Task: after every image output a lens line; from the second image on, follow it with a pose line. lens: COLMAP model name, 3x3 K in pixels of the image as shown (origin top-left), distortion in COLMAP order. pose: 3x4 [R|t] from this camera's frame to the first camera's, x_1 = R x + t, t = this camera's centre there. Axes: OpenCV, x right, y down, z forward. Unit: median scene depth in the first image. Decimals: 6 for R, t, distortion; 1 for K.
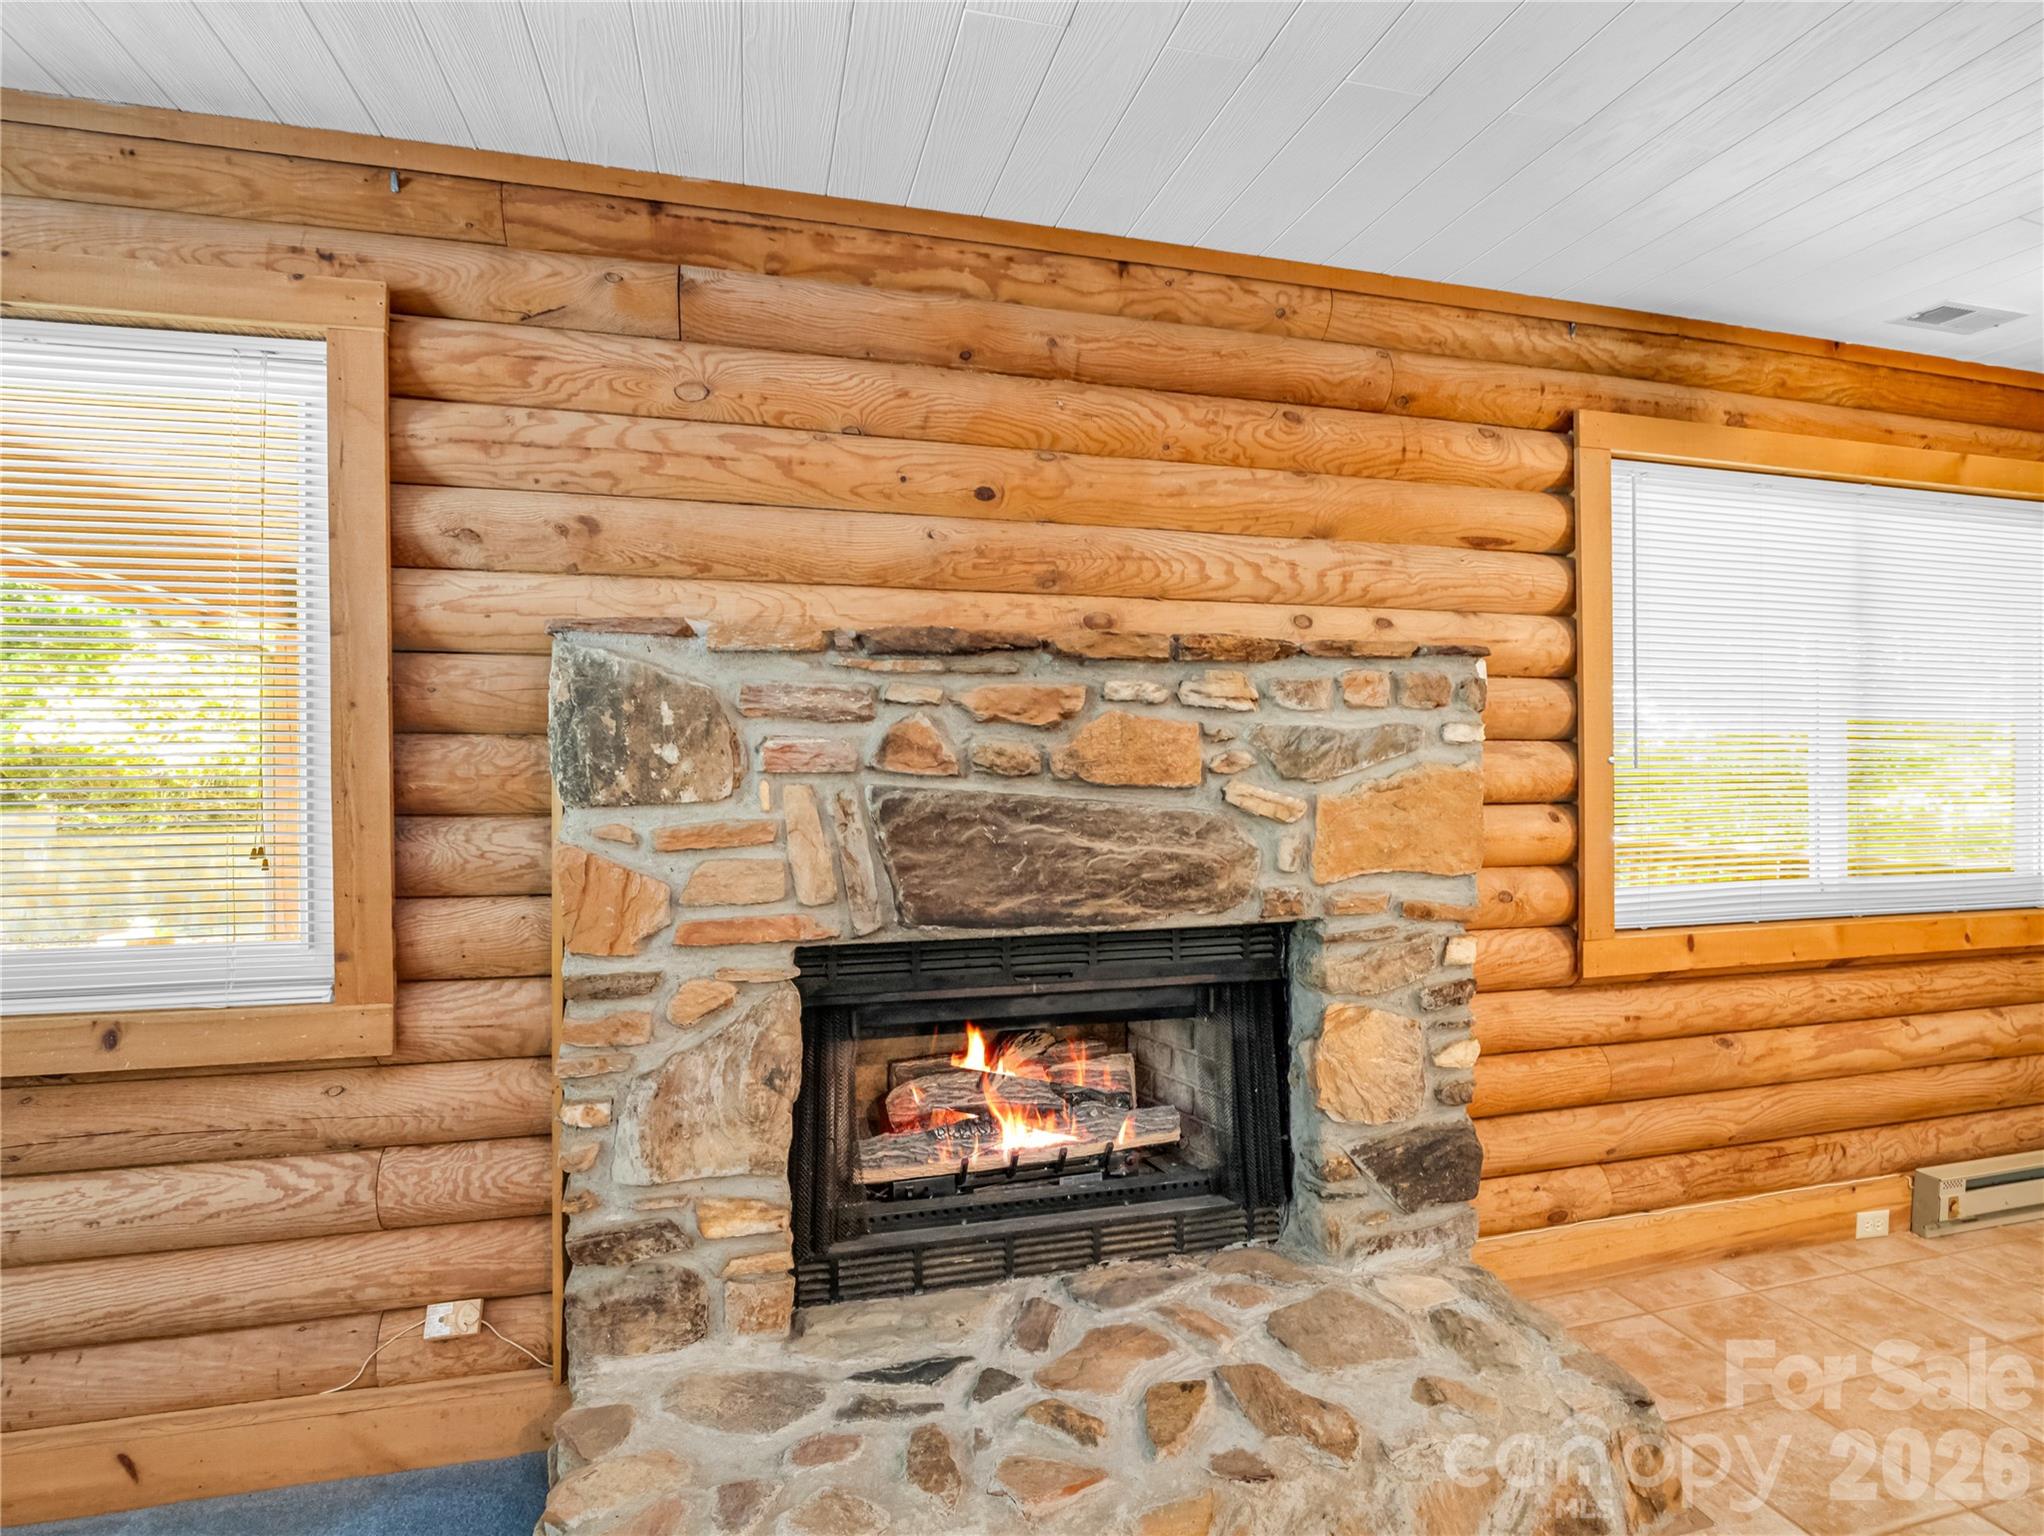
lens RADIAL K [[1017.4, 0, 1020.4], [0, 1017.4, 769.8], [0, 0, 1]] dist [-0.009760, -0.004630]
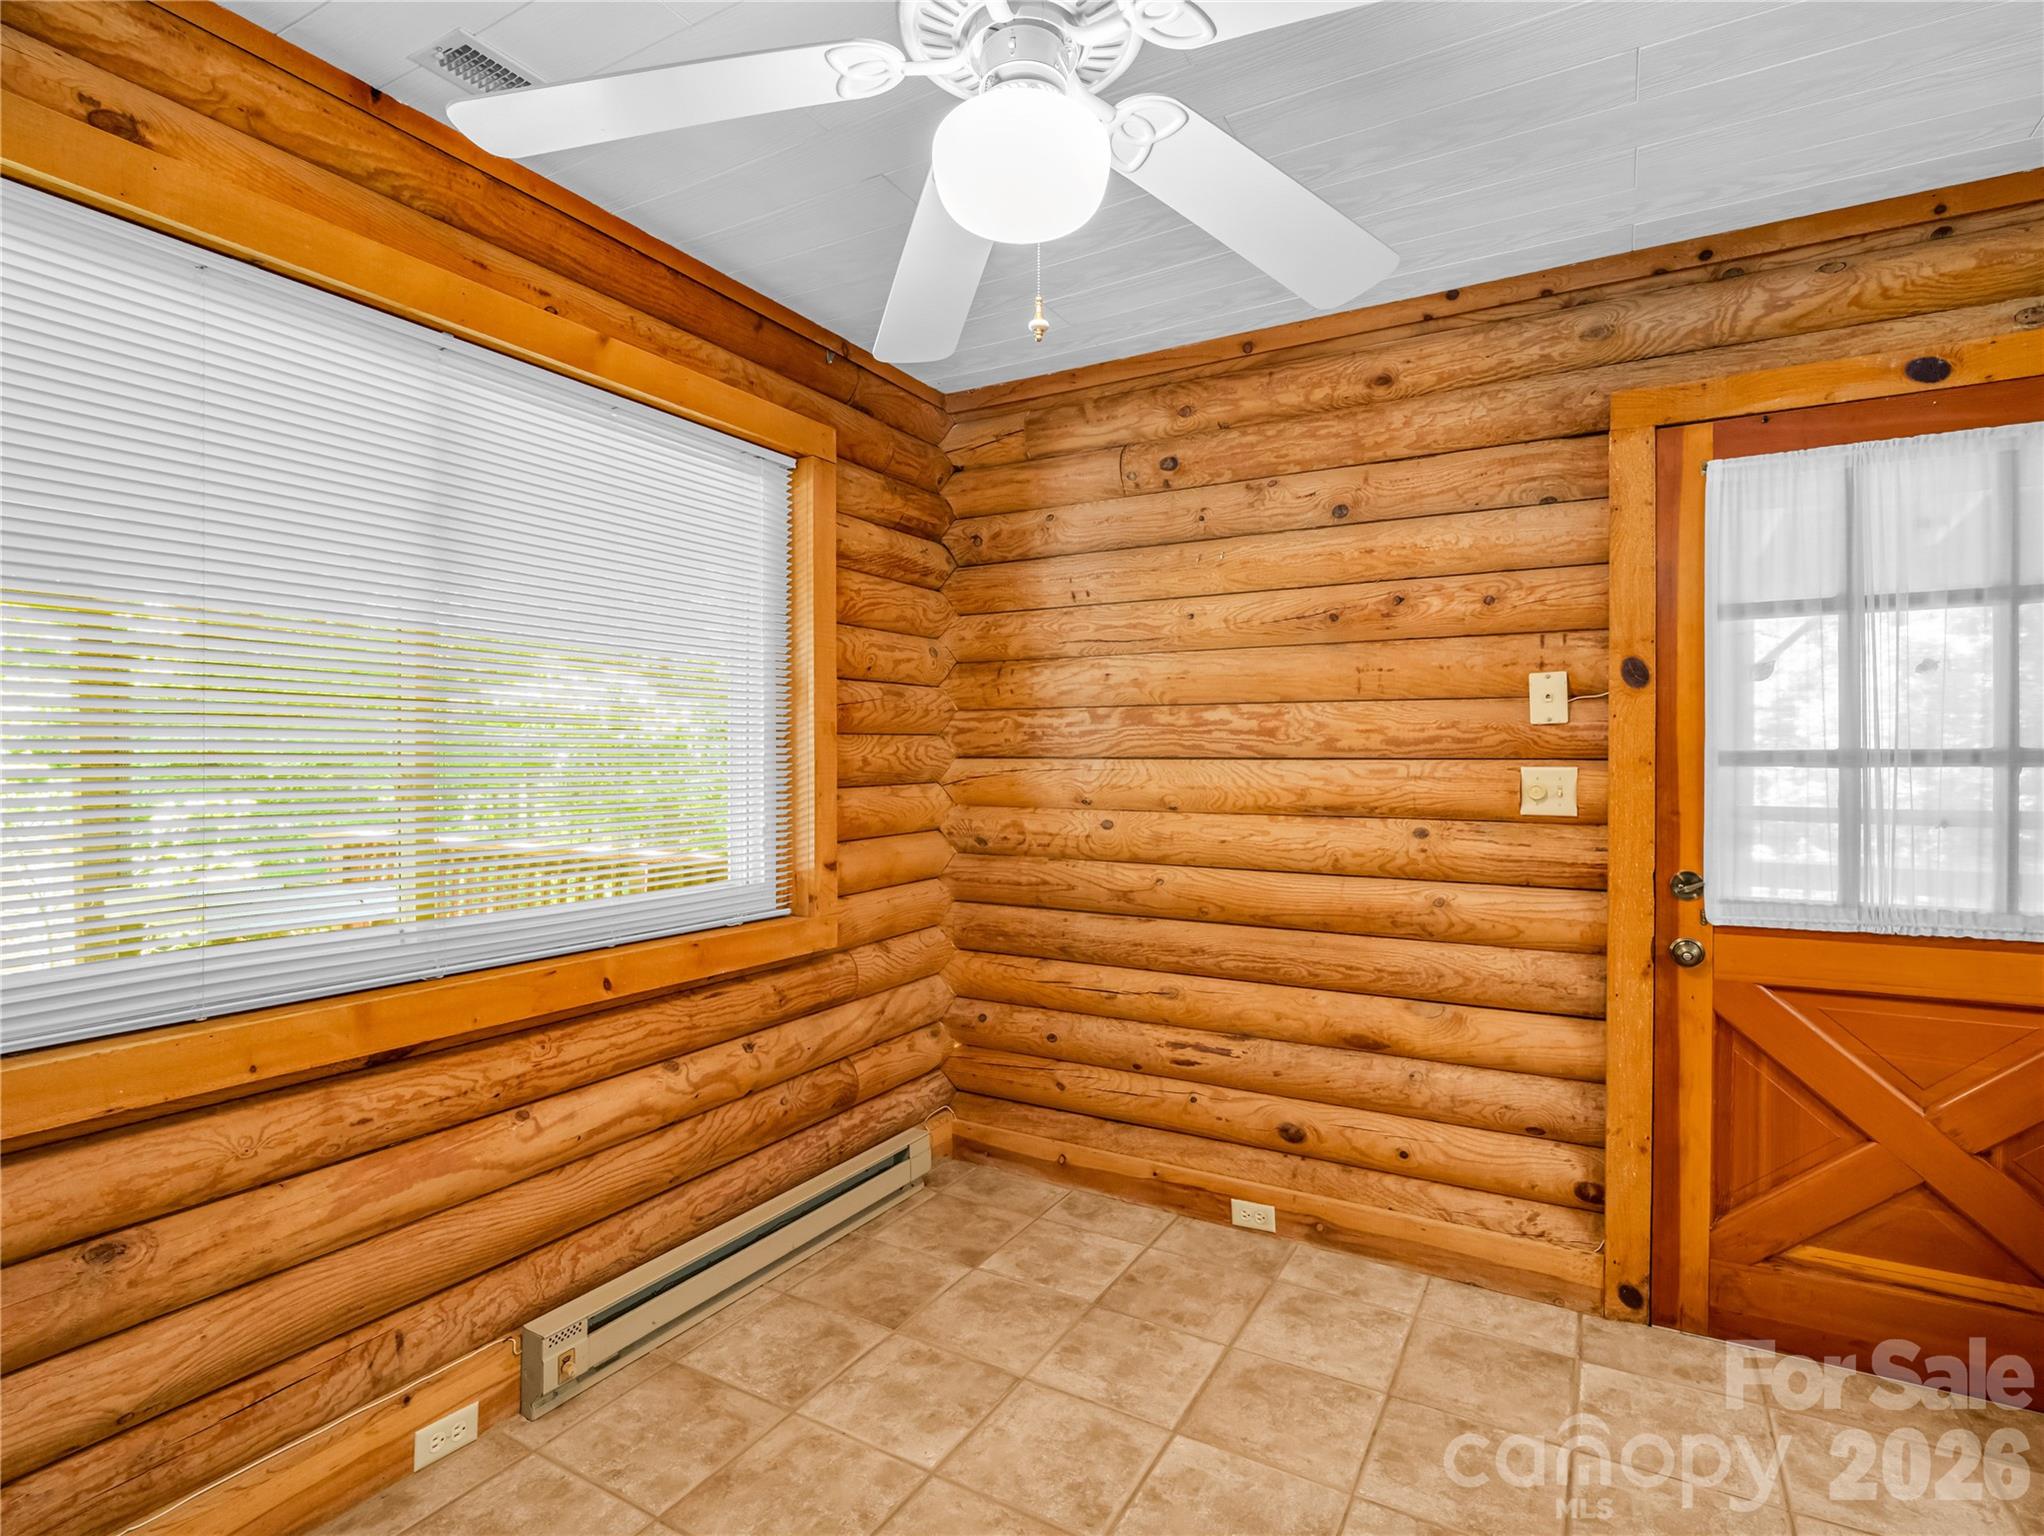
lens RADIAL K [[1009.7, 0, 1018.6], [0, 1009.7, 766.2], [0, 0, 1]] dist [-0.003907, -0.005460]
pose [[0.716487, -0.002123, 0.697597, 0.776297], [-0.002711, 0.999979, 0.005828, -0.000666], [-0.697595, -0.006067, 0.716467, 0.301669]]
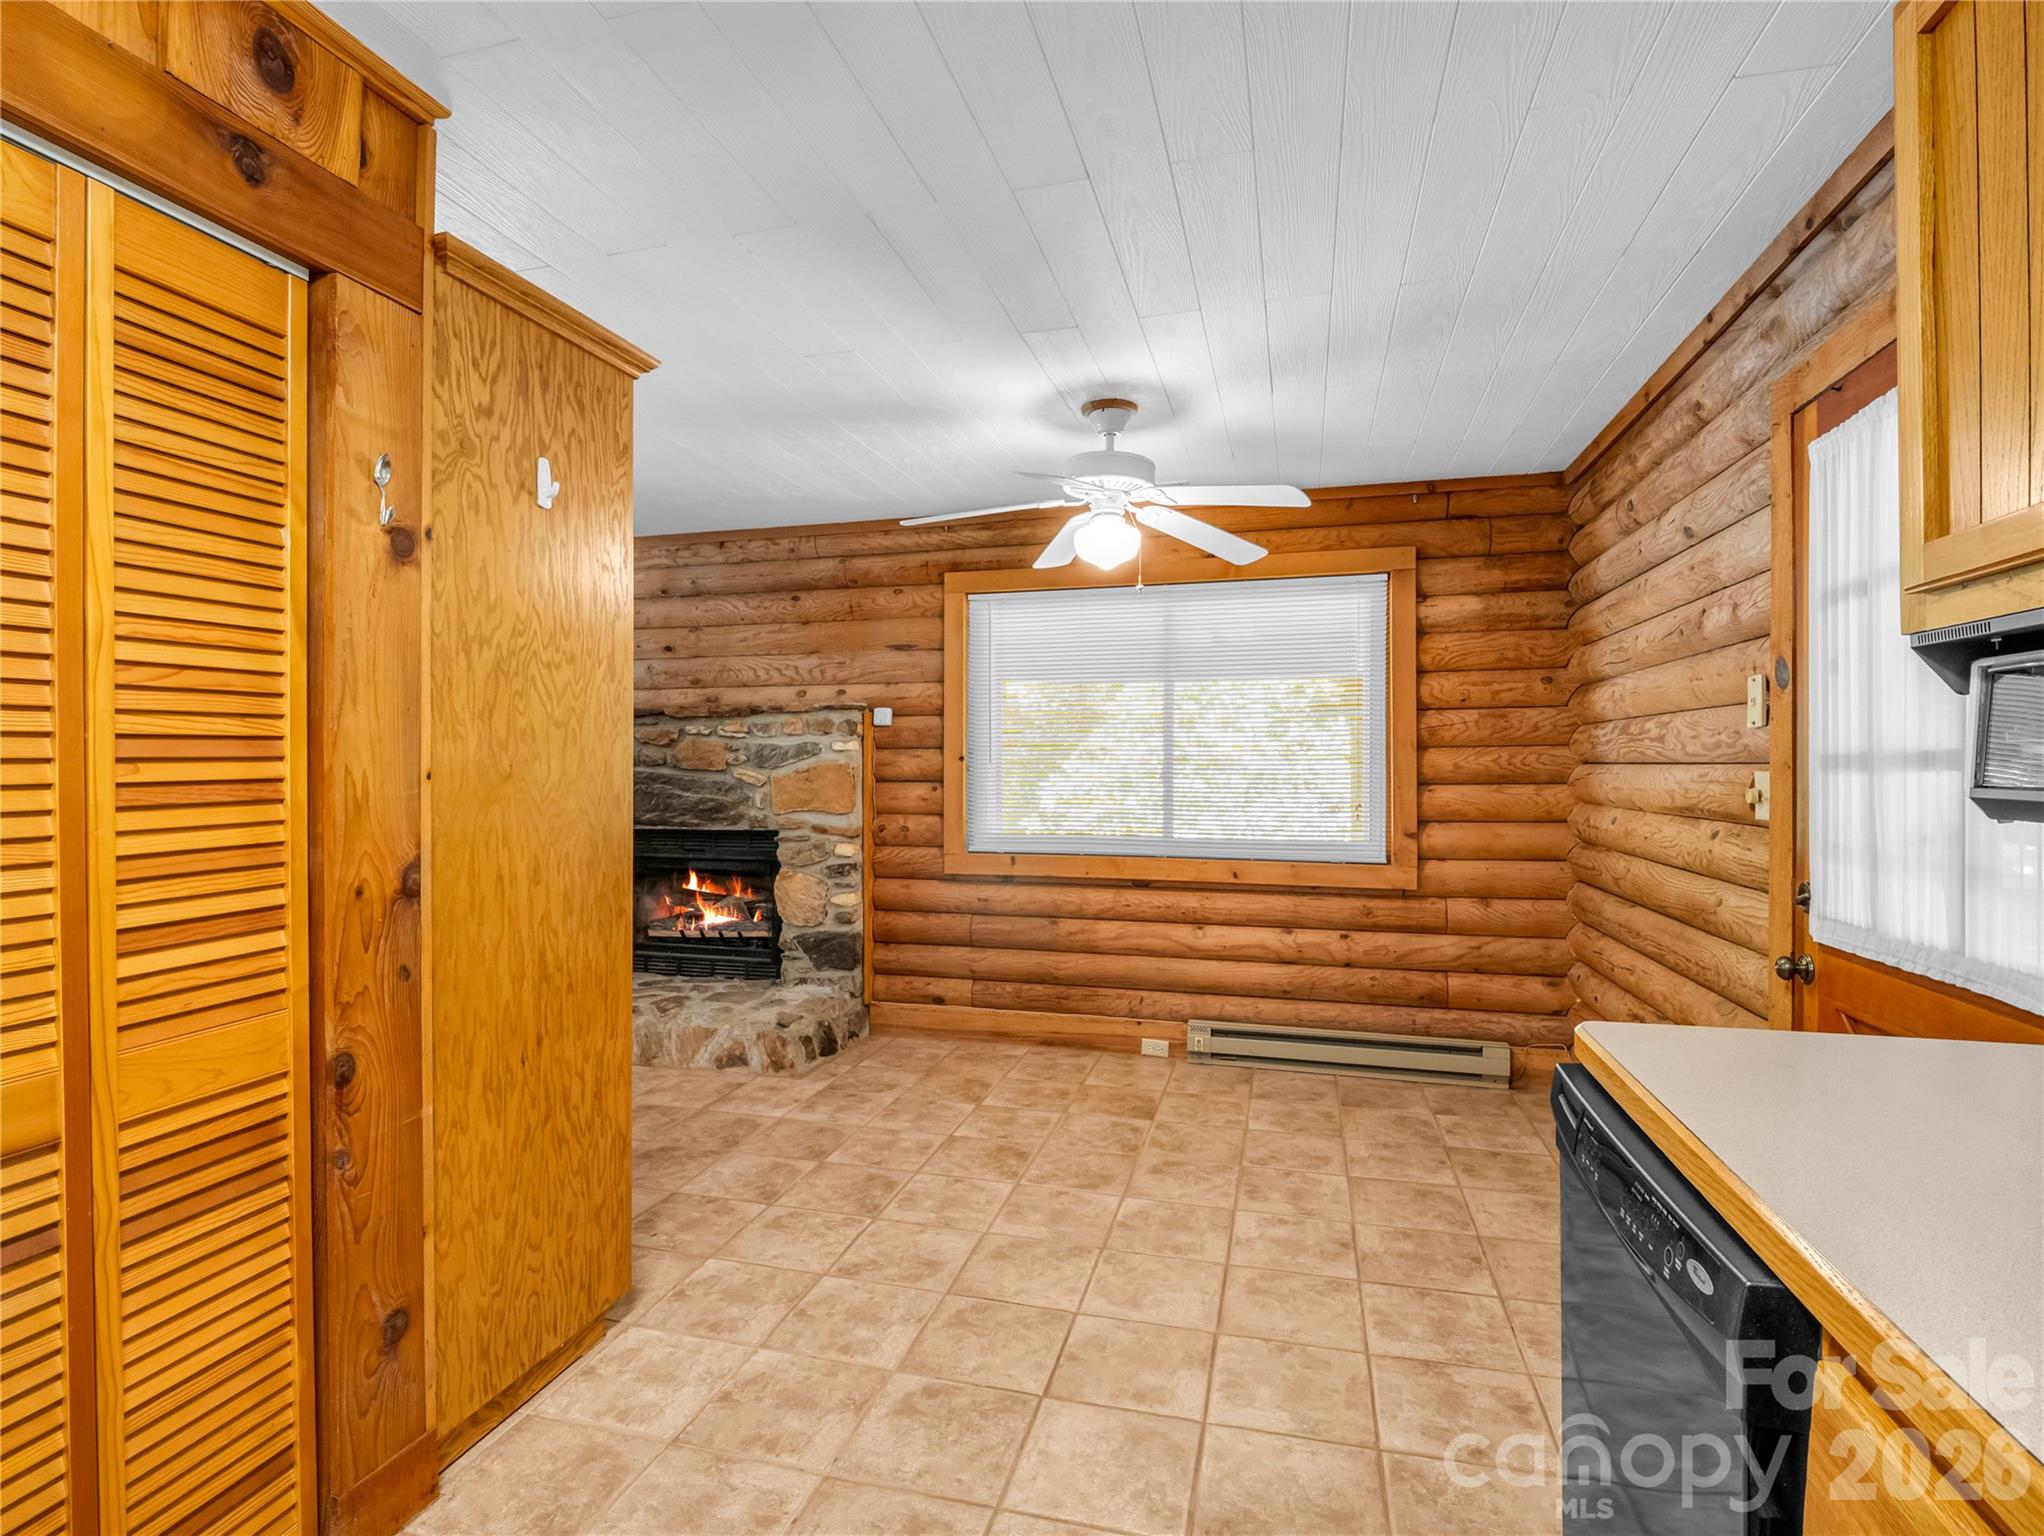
lens RADIAL K [[1017.4, 0, 1016.5], [0, 1017.4, 768.6], [0, 0, 1]] dist [-0.009760, -0.004630]
pose [[0.857092, 0.005291, -0.515136, 1.765409], [-0.003279, 0.999983, 0.004816, -0.000611], [0.515153, -0.002439, 0.857095, -0.595953]]
